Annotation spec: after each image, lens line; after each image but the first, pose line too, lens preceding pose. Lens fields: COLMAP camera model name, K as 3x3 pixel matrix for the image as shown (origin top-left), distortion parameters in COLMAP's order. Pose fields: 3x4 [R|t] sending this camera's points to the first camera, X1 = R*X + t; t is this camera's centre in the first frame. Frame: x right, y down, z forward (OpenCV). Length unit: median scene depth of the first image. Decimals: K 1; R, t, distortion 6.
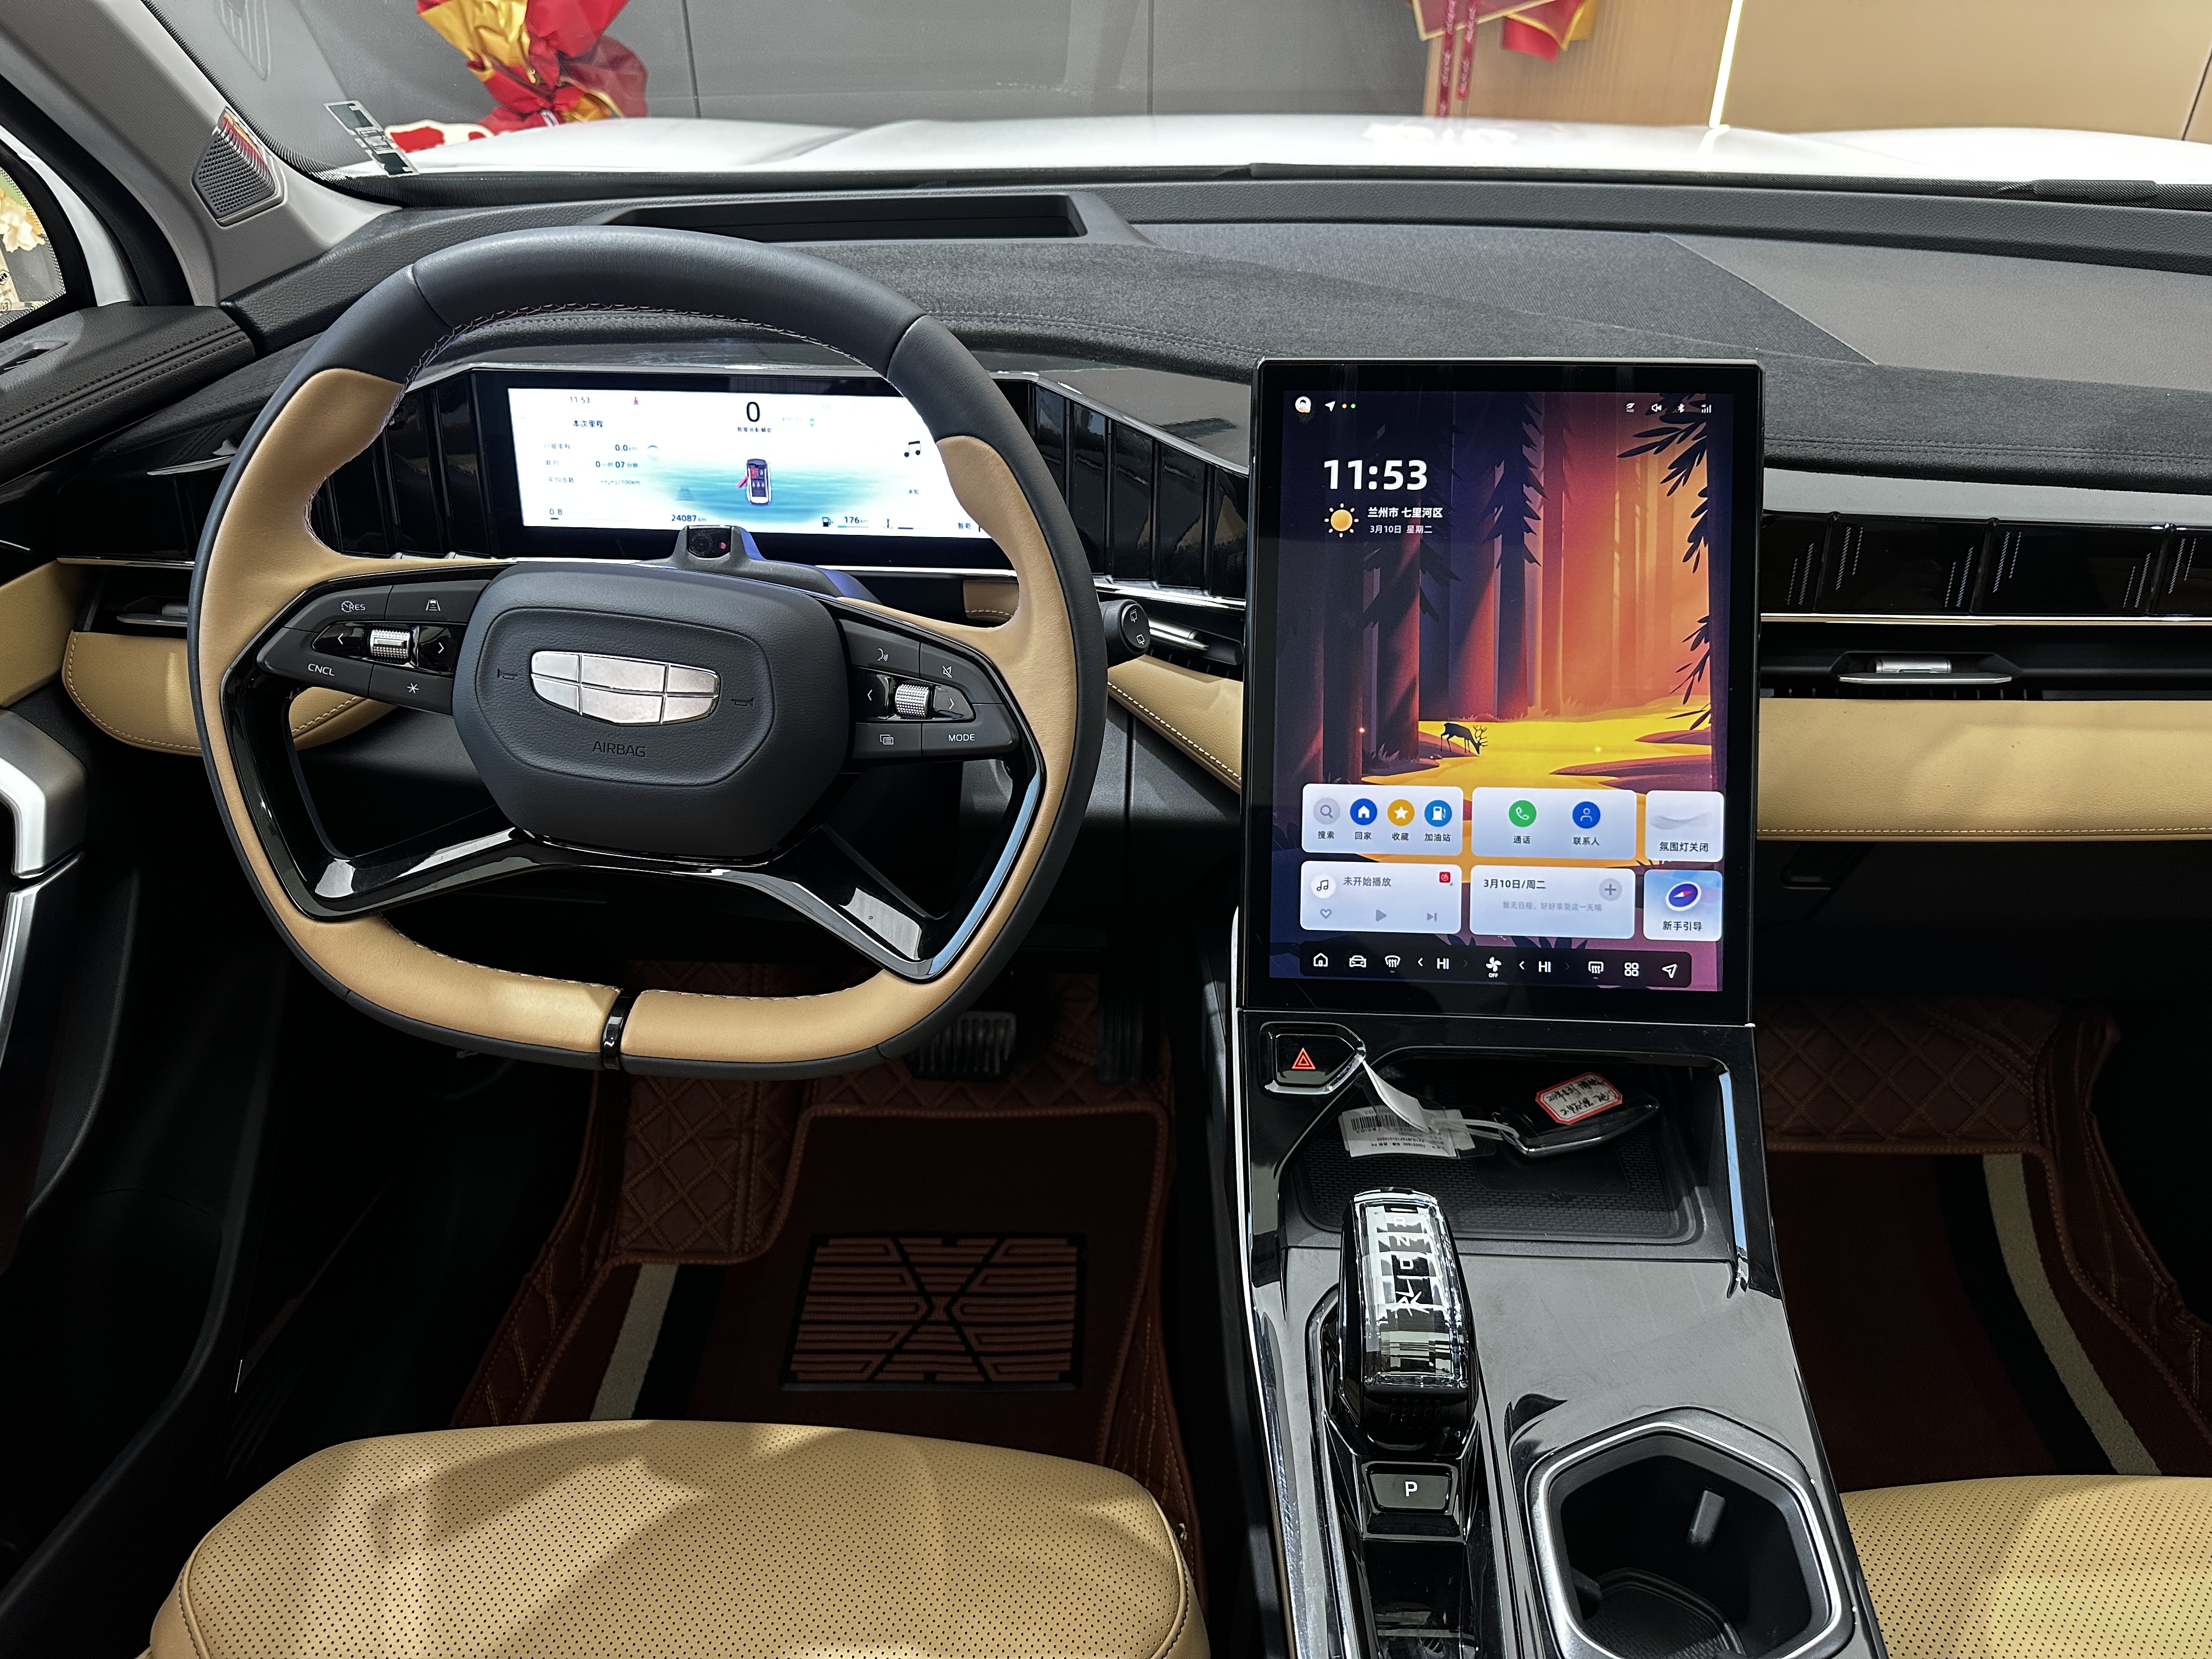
lens RADIAL K [[1533.9, 0, 1106.0], [0, 1533.9, 829.5], [0, 0, 1]] dist [0.129482, -0.213082]
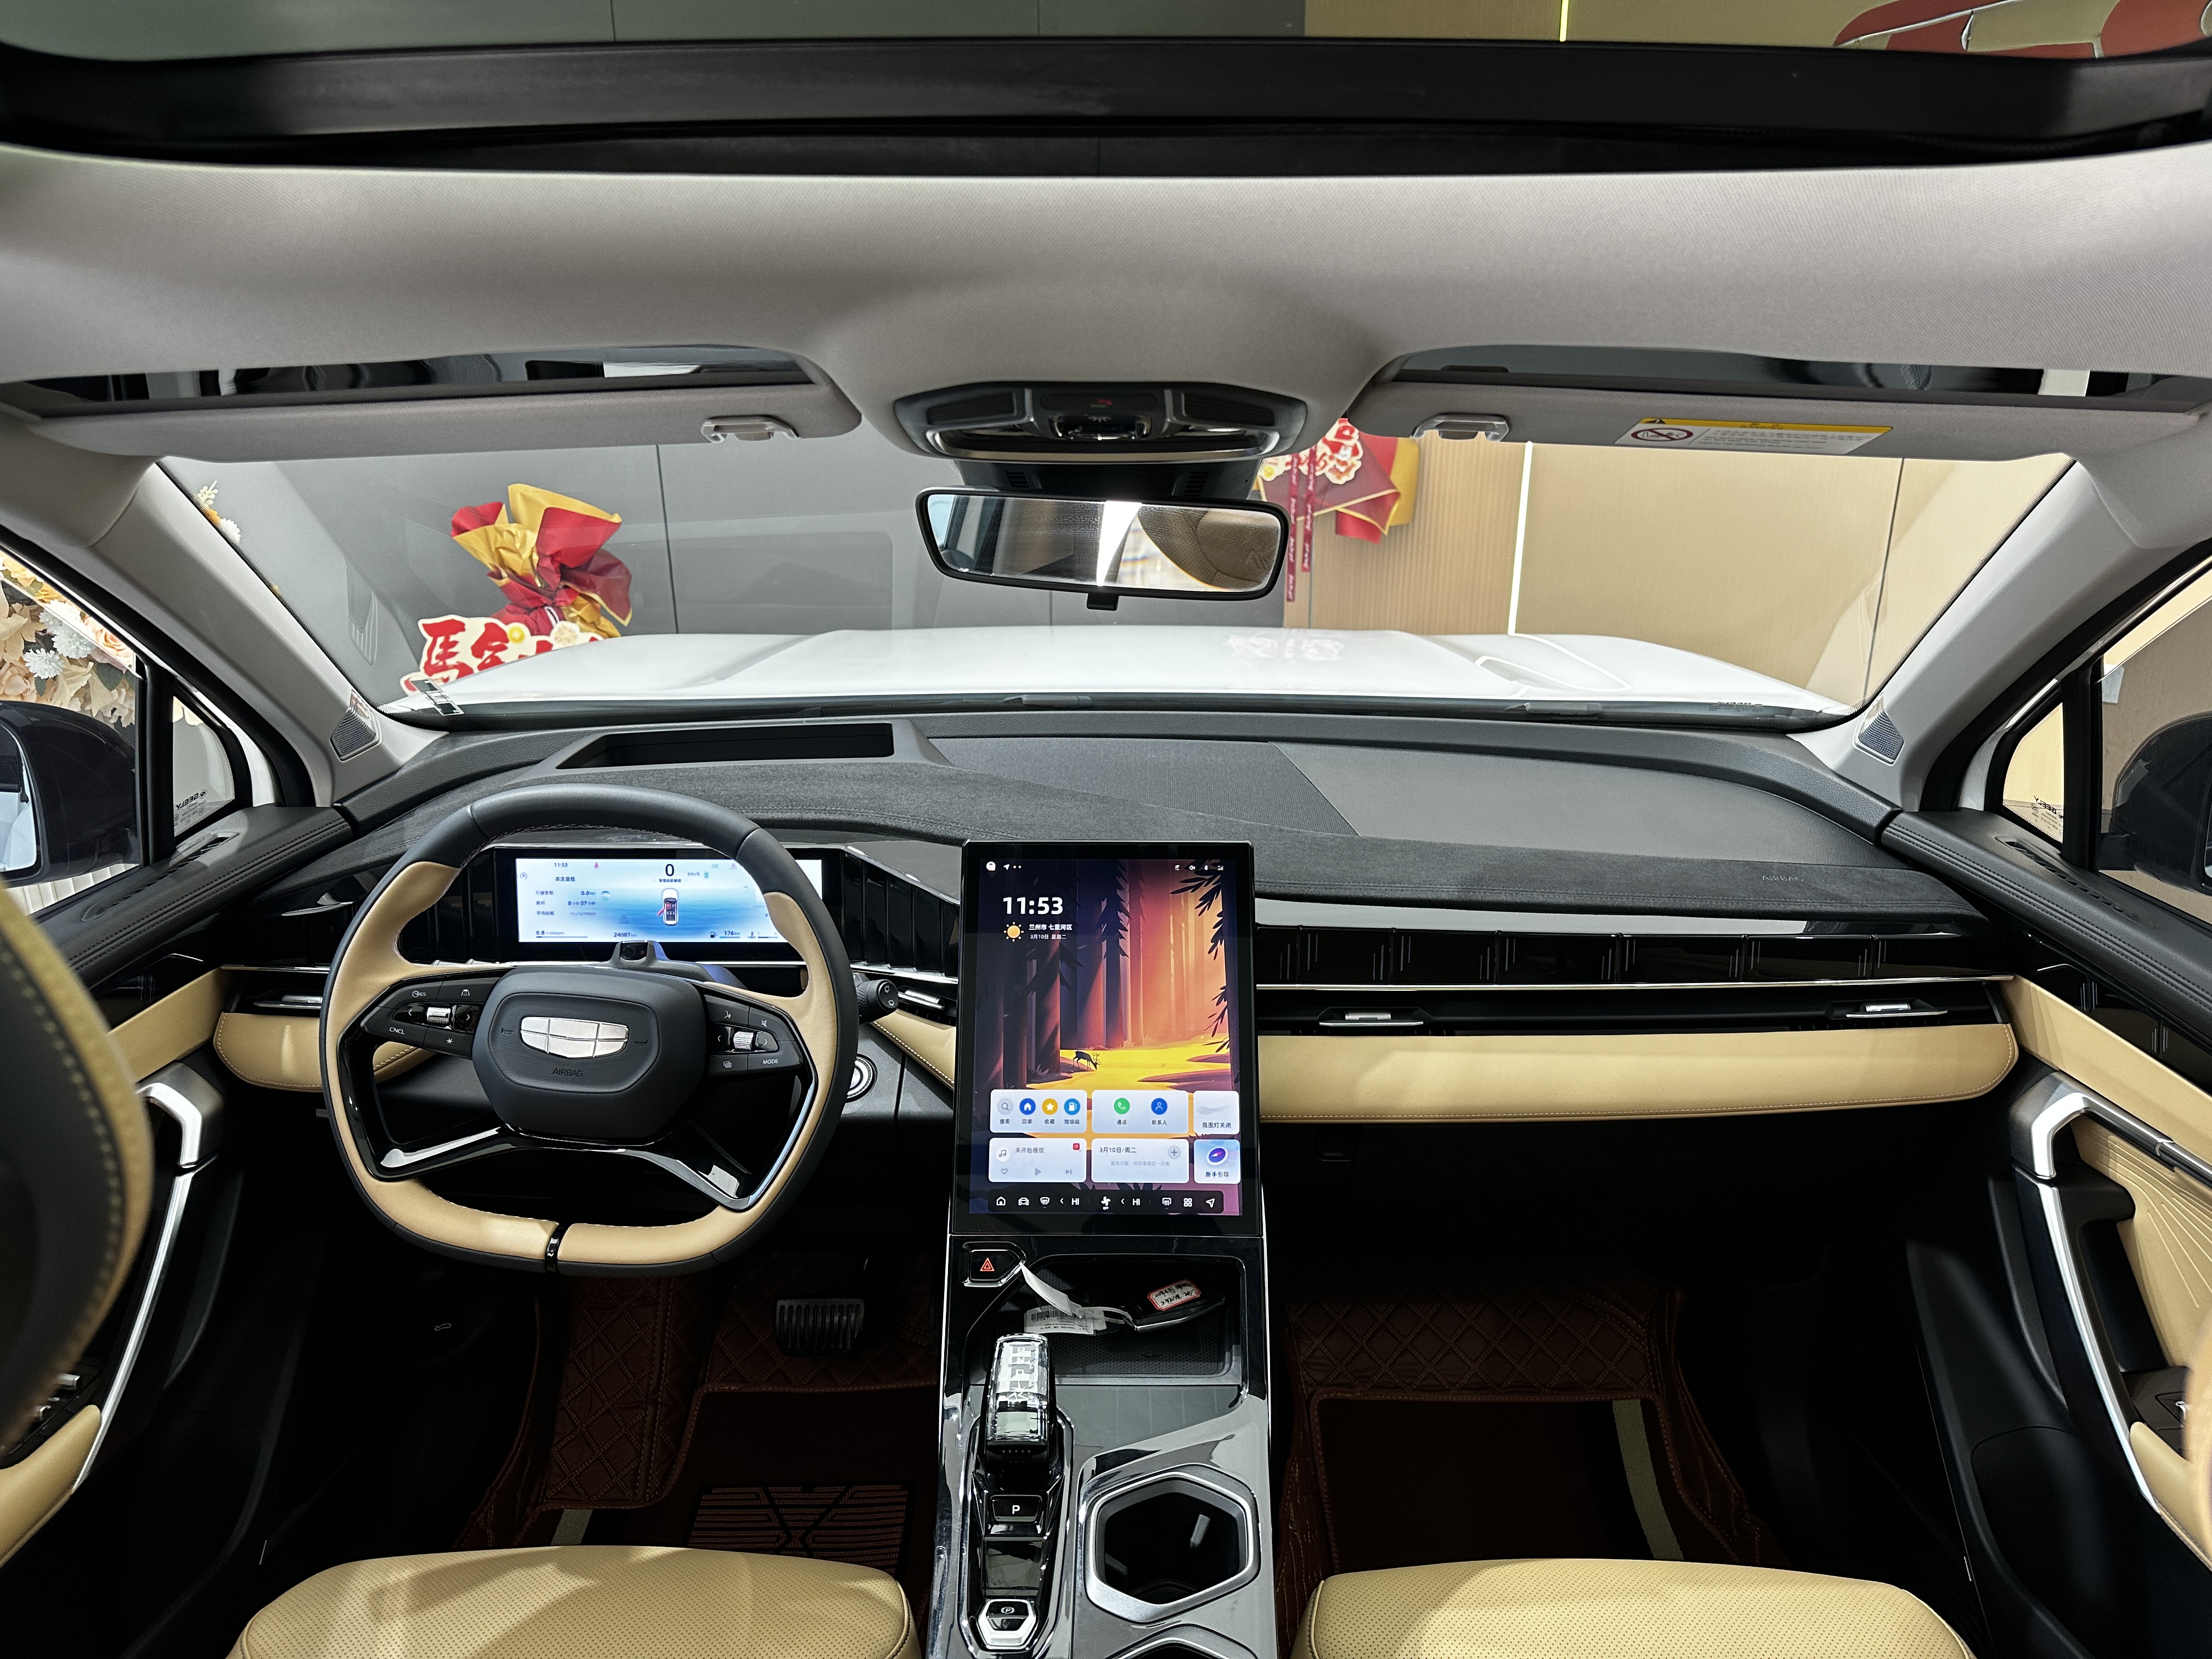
lens RADIAL K [[1533.9, 0, 1106.0], [0, 1533.9, 829.5], [0, 0, 1]] dist [0.129482, -0.213082]
pose [[0.999653, -0.010366, 0.024230, 0.214405], [0.015879, 0.970687, -0.239824, 0.096855], [-0.021033, 0.240125, 0.970514, -0.665594]]
